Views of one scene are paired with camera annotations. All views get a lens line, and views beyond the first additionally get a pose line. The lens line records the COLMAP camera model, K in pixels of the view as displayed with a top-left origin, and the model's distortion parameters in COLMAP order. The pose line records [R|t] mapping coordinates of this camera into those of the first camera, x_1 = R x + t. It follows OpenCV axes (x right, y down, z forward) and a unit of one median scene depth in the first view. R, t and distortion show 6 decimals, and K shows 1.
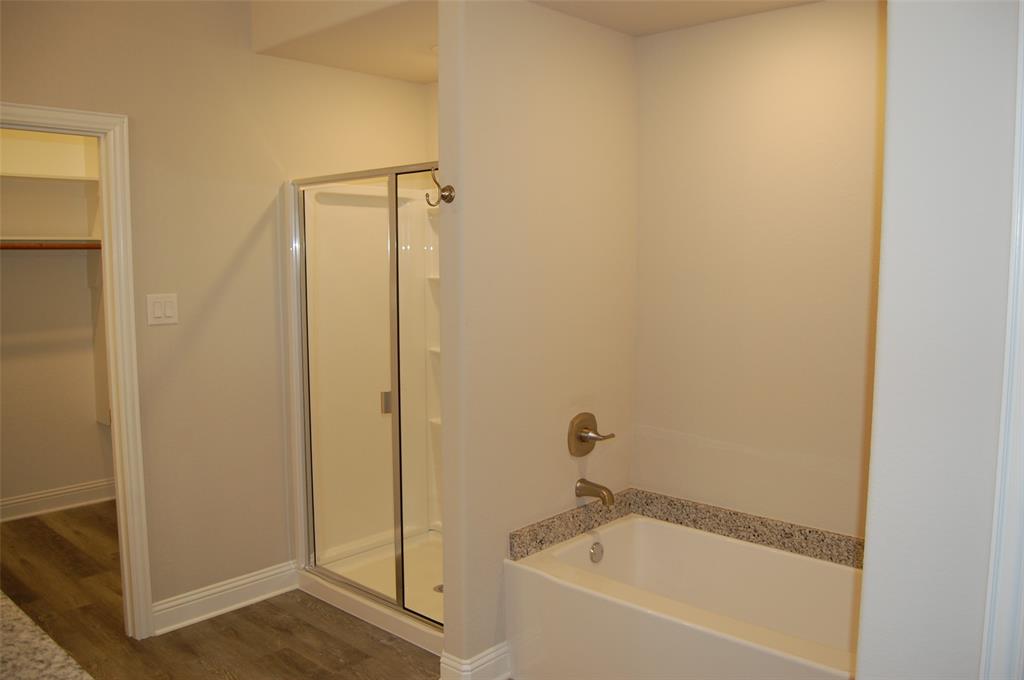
lens RADIAL K [[817.8, 0, 512.6], [0, 817.8, 340.5], [0, 0, 1]] dist [-0.088700, 0.009814]
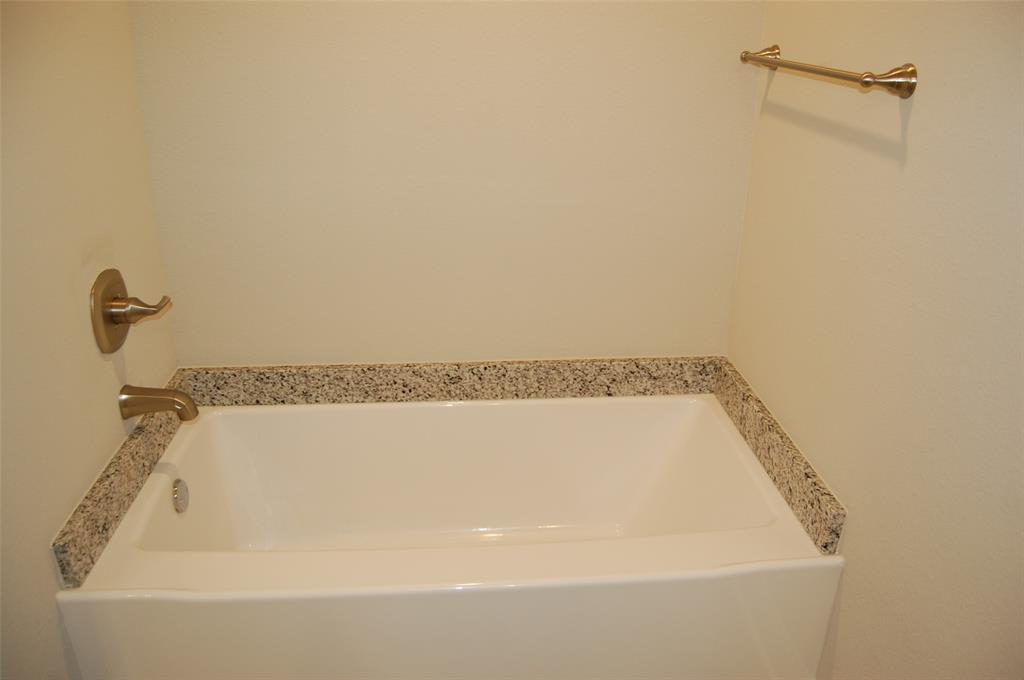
lens RADIAL K [[817.8, 0, 511.5], [0, 817.8, 338.7], [0, 0, 1]] dist [-0.088700, 0.009814]
pose [[0.688635, -0.272327, 0.672026, -0.094315], [0.069579, 0.947335, 0.312593, -0.014726], [-0.721762, -0.168504, 0.671317, 0.457055]]
